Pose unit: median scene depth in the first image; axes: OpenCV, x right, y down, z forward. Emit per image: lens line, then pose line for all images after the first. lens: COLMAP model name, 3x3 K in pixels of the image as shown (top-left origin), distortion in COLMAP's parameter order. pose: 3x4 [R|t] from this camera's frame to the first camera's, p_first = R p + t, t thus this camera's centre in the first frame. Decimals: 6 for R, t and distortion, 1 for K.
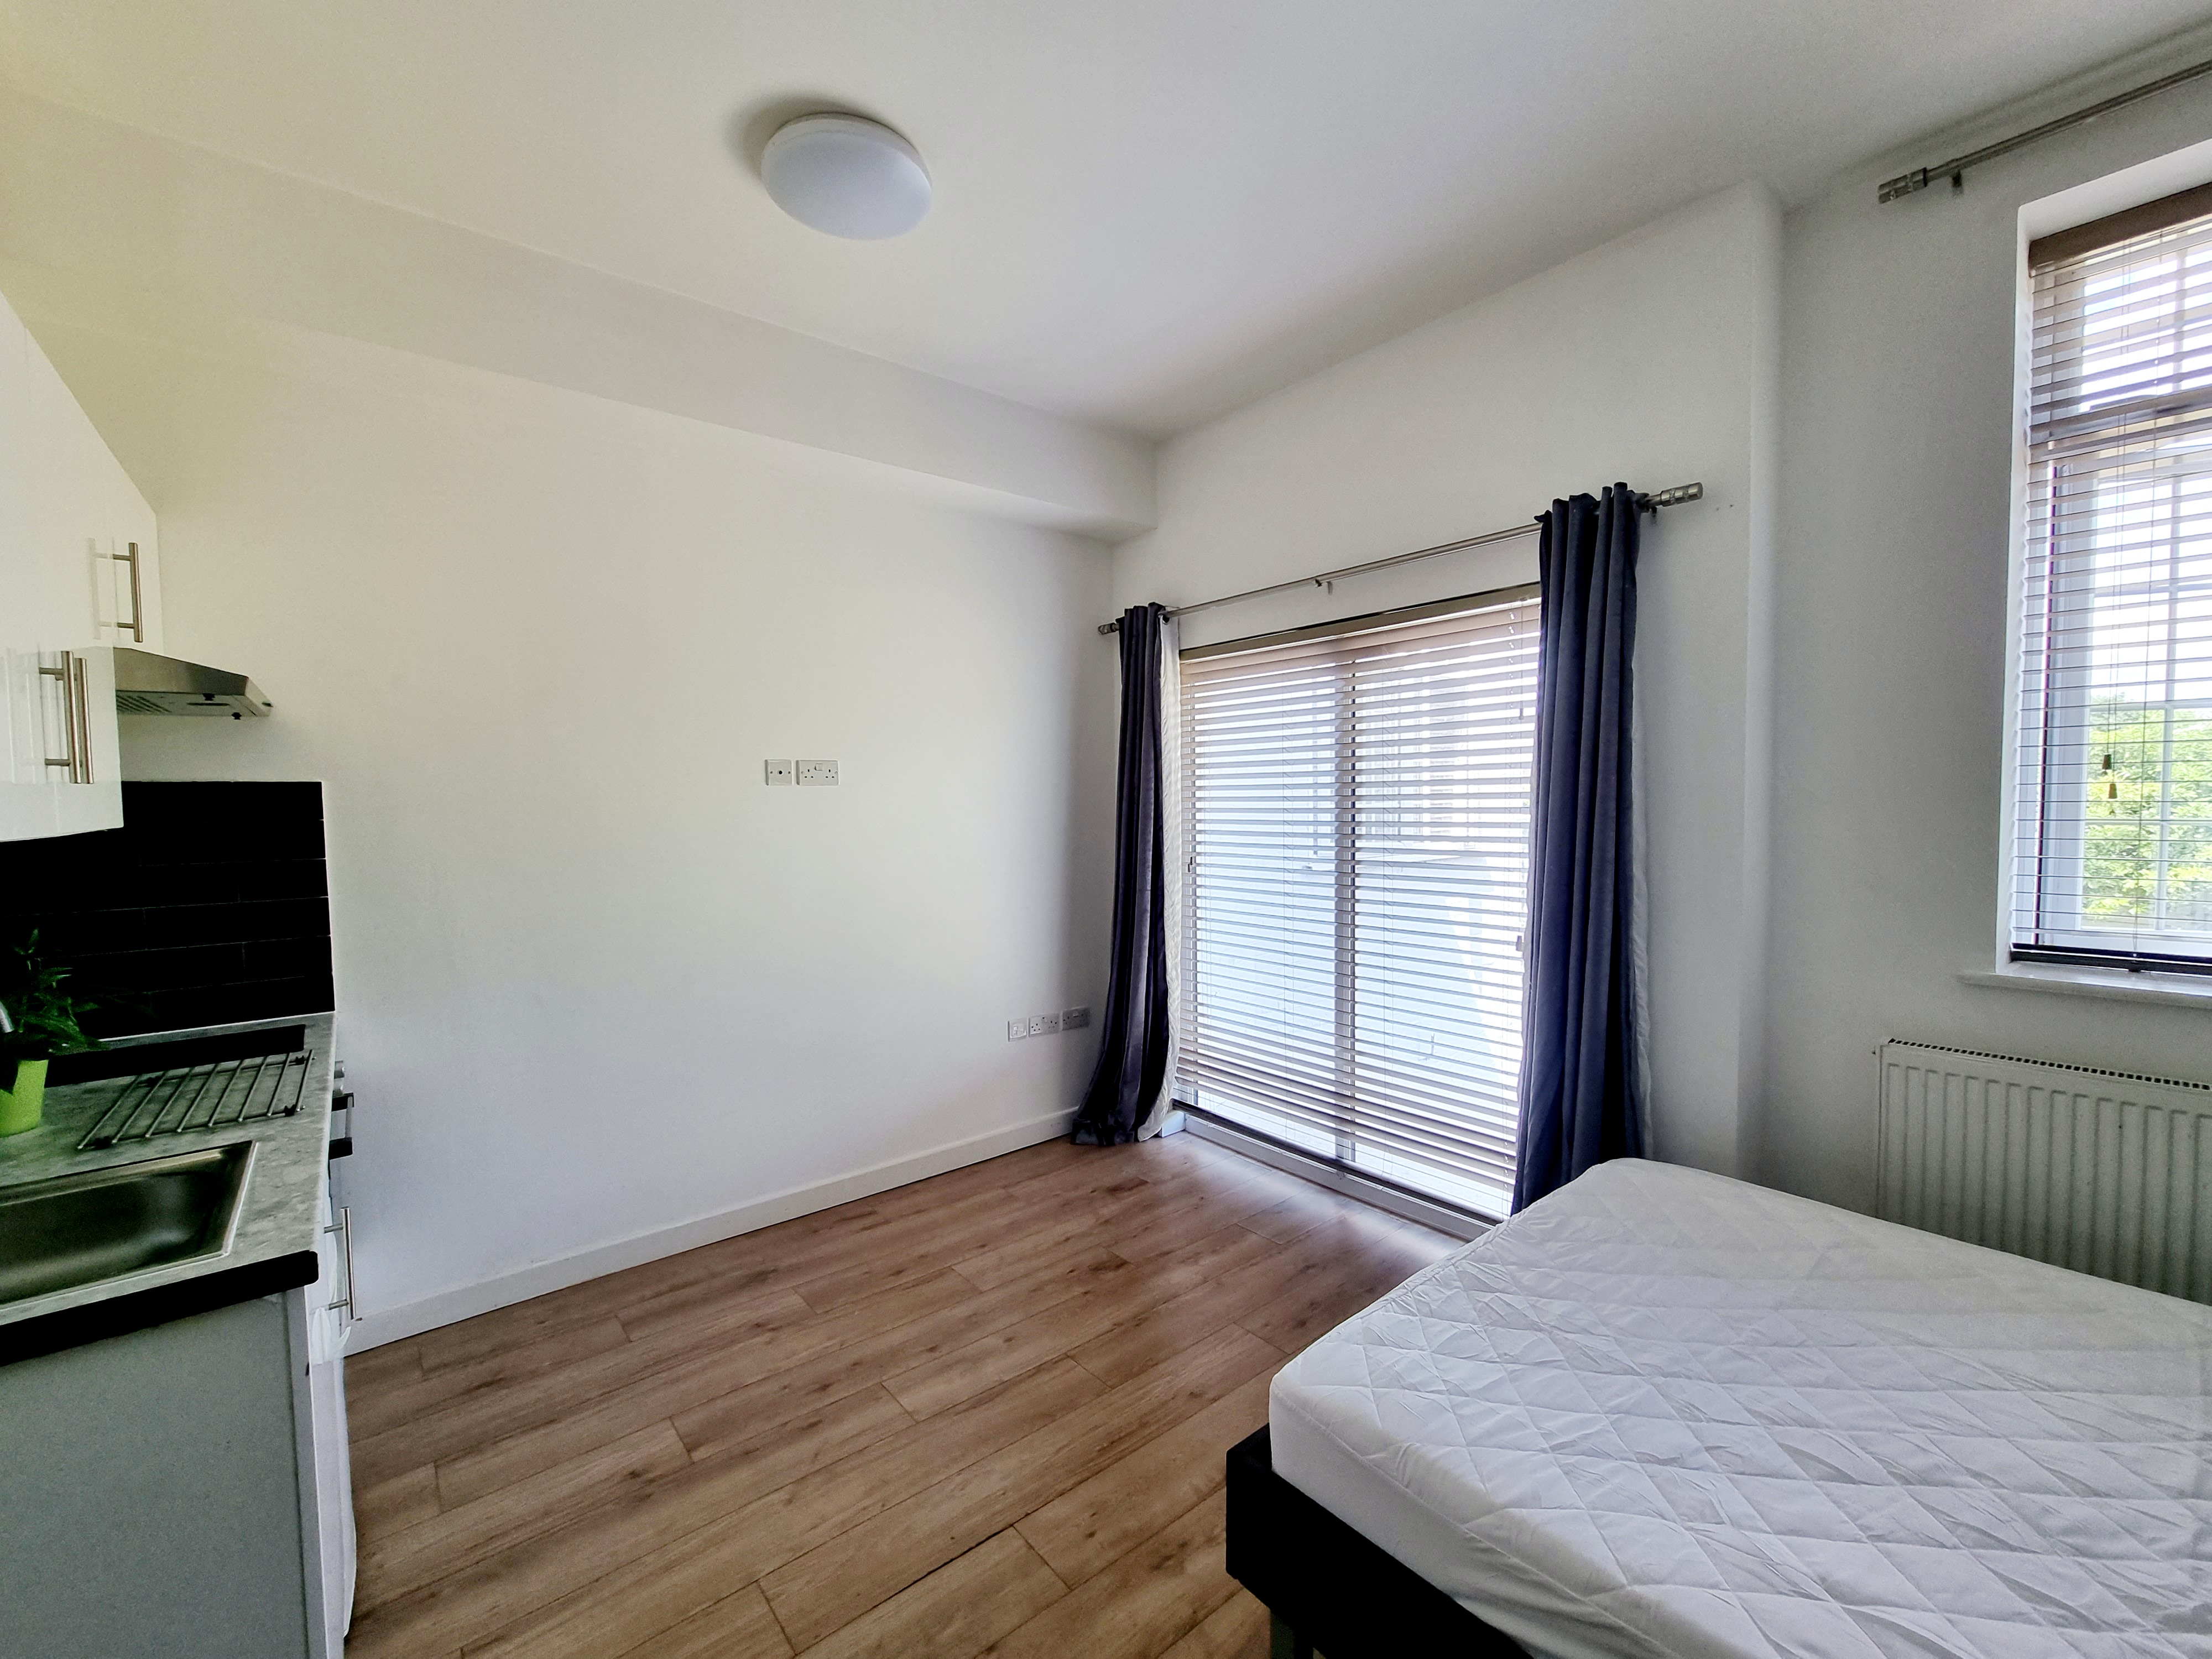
lens RADIAL K [[915.2, 0, 1101.1], [0, 915.2, 841.0], [0, 0, 1]] dist [-0.004110, 0.000710]
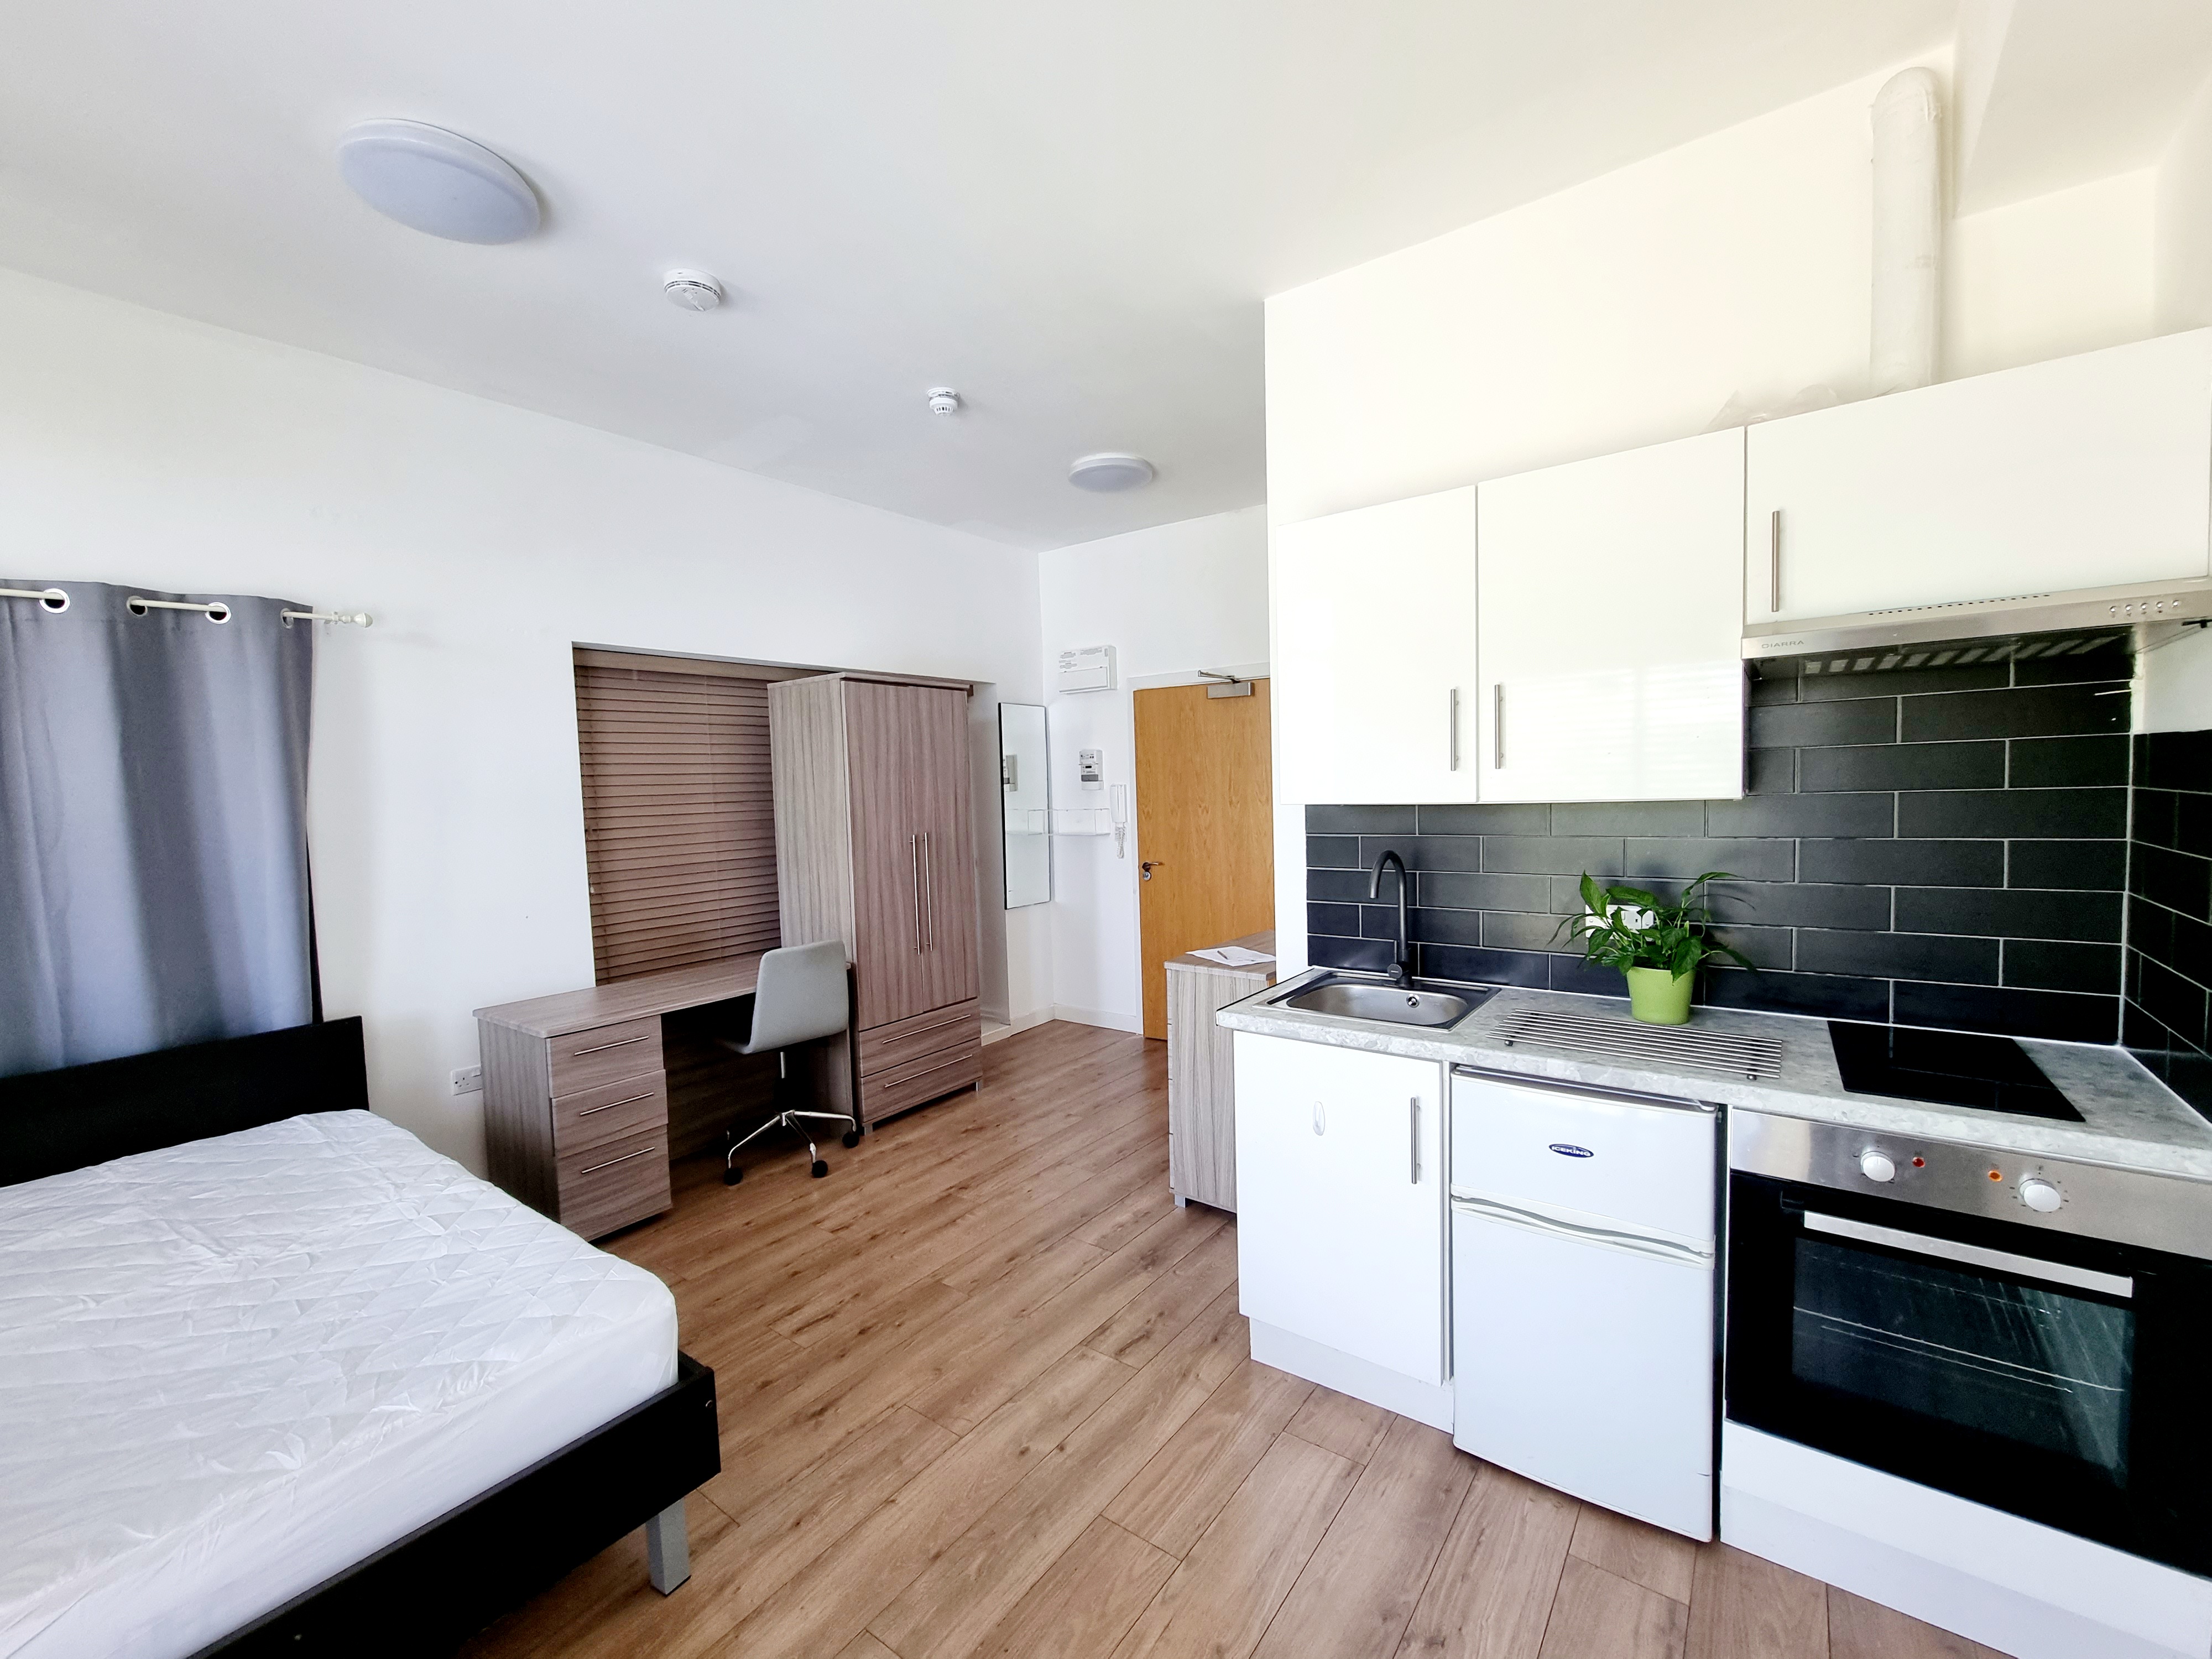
lens RADIAL K [[915.2, 0, 1101.1], [0, 915.2, 841.0], [0, 0, 1]] dist [-0.004110, 0.000710]
pose [[-0.970158, 0.057881, -0.235463, -0.052002], [0.032209, 0.993248, 0.111449, -0.058951], [0.240324, 0.100539, -0.965472, 1.014759]]
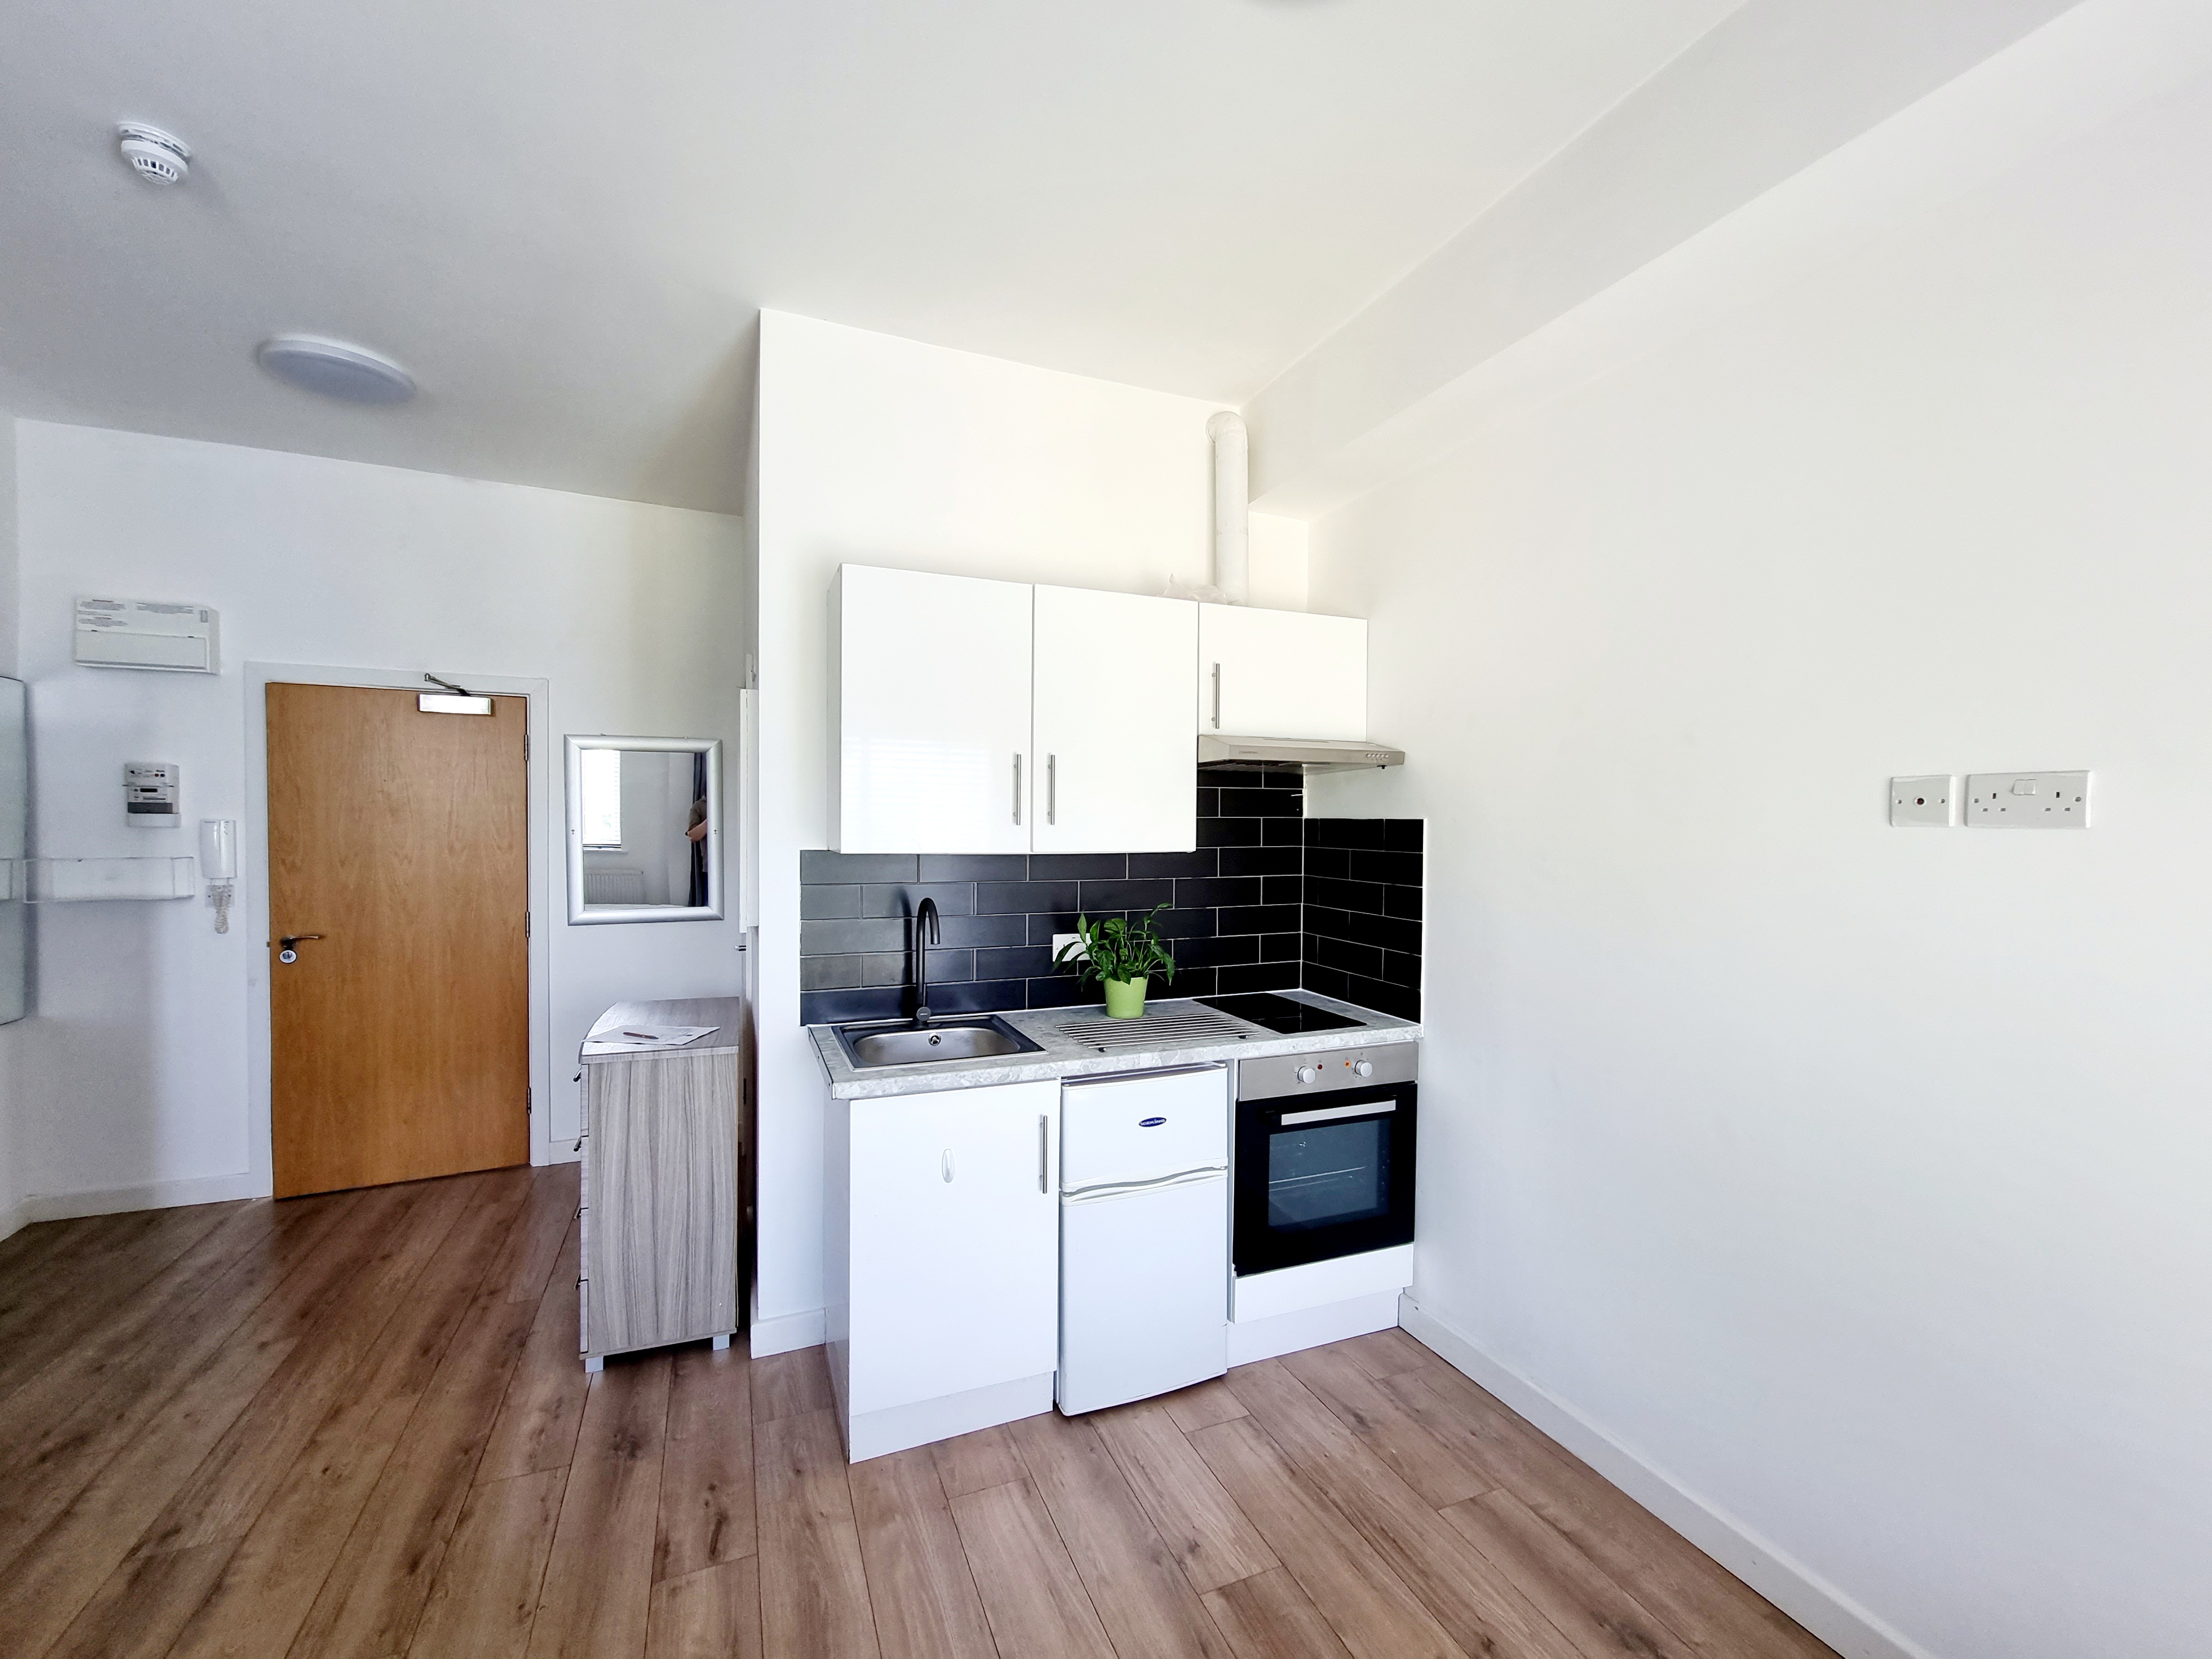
lens RADIAL K [[915.2, 0, 1101.1], [0, 915.2, 841.0], [0, 0, 1]] dist [-0.004110, 0.000710]
pose [[-0.290659, 0.032272, -0.956282, 0.256433], [-0.049889, 0.997560, 0.048828, -0.054921], [0.955525, 0.061901, -0.288340, 0.709936]]
